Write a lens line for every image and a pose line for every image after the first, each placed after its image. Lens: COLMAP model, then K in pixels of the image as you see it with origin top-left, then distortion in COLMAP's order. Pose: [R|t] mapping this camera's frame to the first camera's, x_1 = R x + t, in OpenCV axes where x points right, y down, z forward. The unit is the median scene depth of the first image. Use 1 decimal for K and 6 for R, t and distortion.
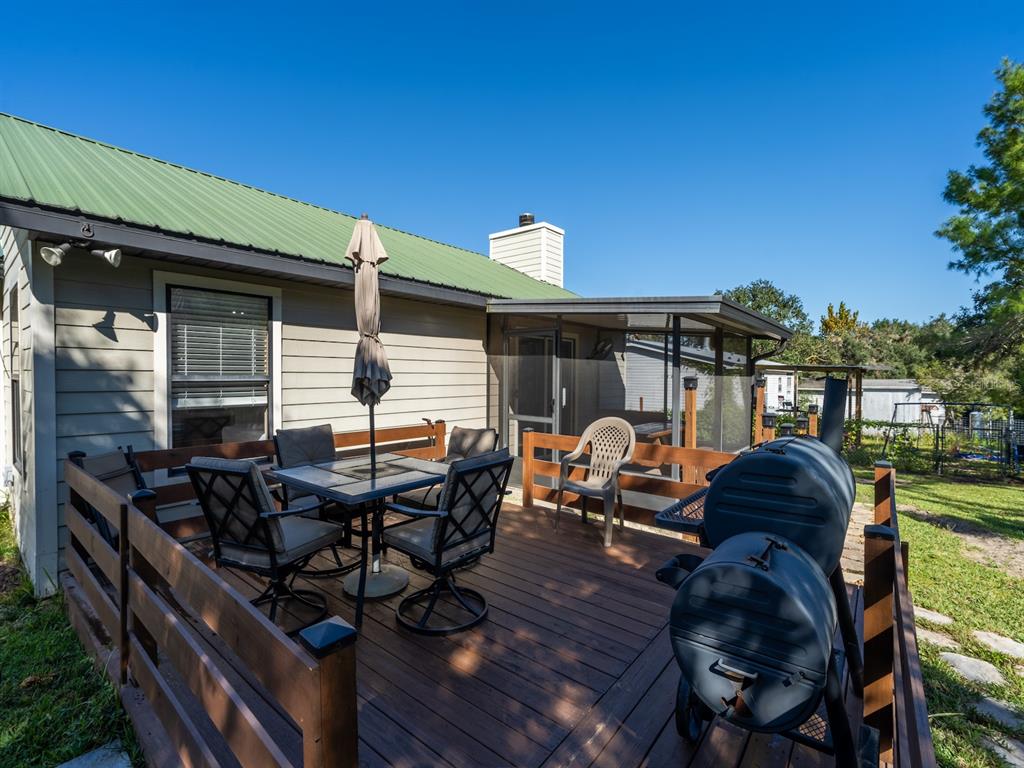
lens RADIAL K [[465.5, 0, 512.2], [0, 465.5, 378.5], [0, 0, 1]] dist [-0.008367, 0.003550]
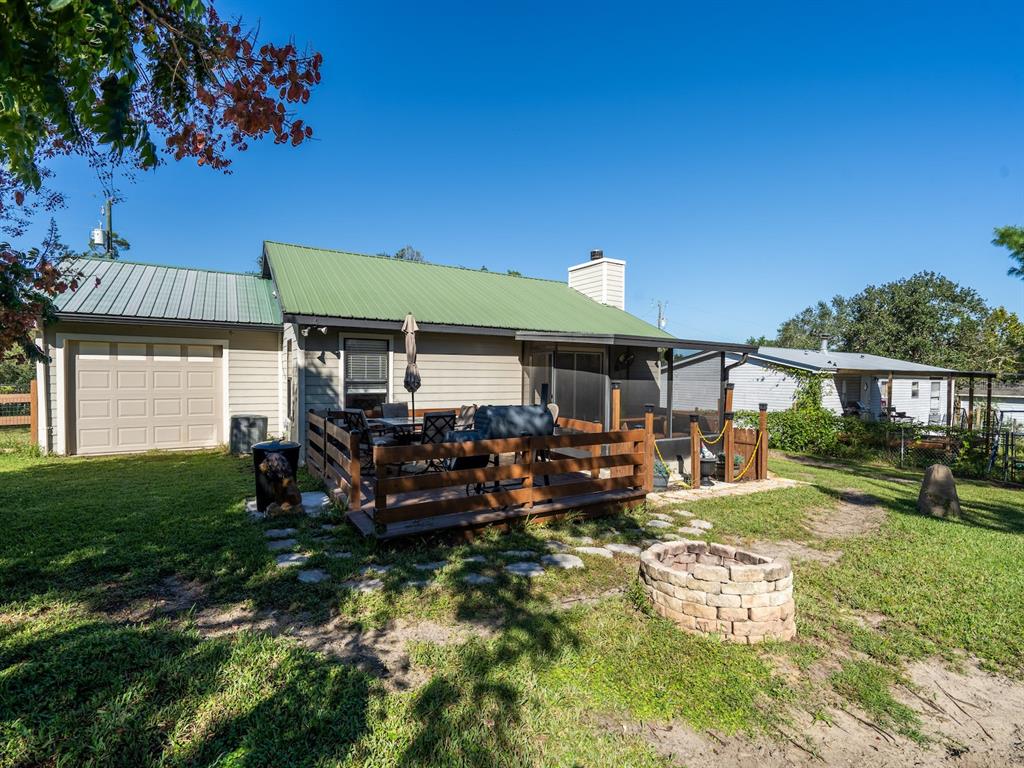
lens RADIAL K [[465.5, 0, 510.4], [0, 465.5, 385.0], [0, 0, 1]] dist [-0.008367, 0.003550]
pose [[0.940974, 0.013135, -0.338224, 0.717831], [-0.008967, 0.999863, 0.013882, -0.012174], [0.338360, -0.010029, 0.940963, -0.784364]]
